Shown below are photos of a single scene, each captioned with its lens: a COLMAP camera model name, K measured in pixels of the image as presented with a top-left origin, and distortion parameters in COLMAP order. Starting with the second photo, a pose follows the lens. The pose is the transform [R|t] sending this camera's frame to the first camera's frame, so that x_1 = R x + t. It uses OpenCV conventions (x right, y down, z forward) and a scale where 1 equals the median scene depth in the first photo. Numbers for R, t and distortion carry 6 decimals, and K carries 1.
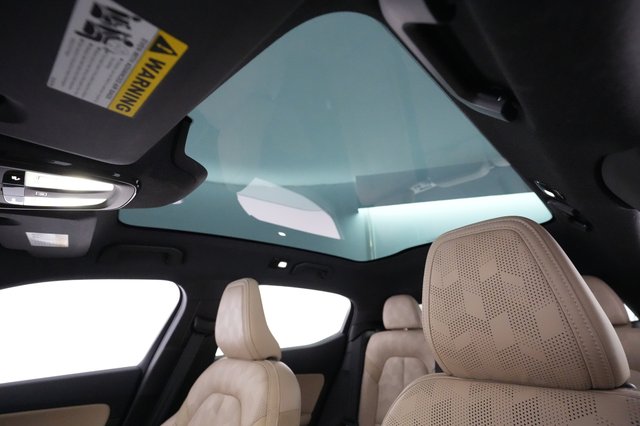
lens RADIAL K [[304.7, 0, 320.0], [0, 304.7, 213.0], [0, 0, 1]] dist [-0.001735, 0.000419]
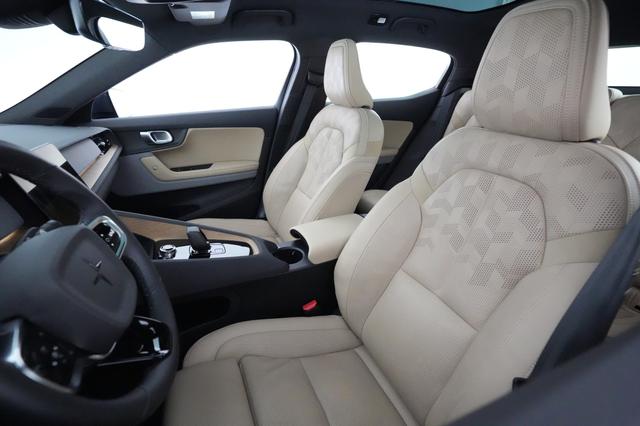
lens RADIAL K [[304.7, 0, 320.0], [0, 304.7, 213.0], [0, 0, 1]] dist [-0.001735, 0.000419]
pose [[0.944711, 0.162529, -0.284791, 0.101652], [0.085838, 0.715653, 0.693161, -0.122136], [0.316470, -0.679283, 0.662134, -0.240859]]
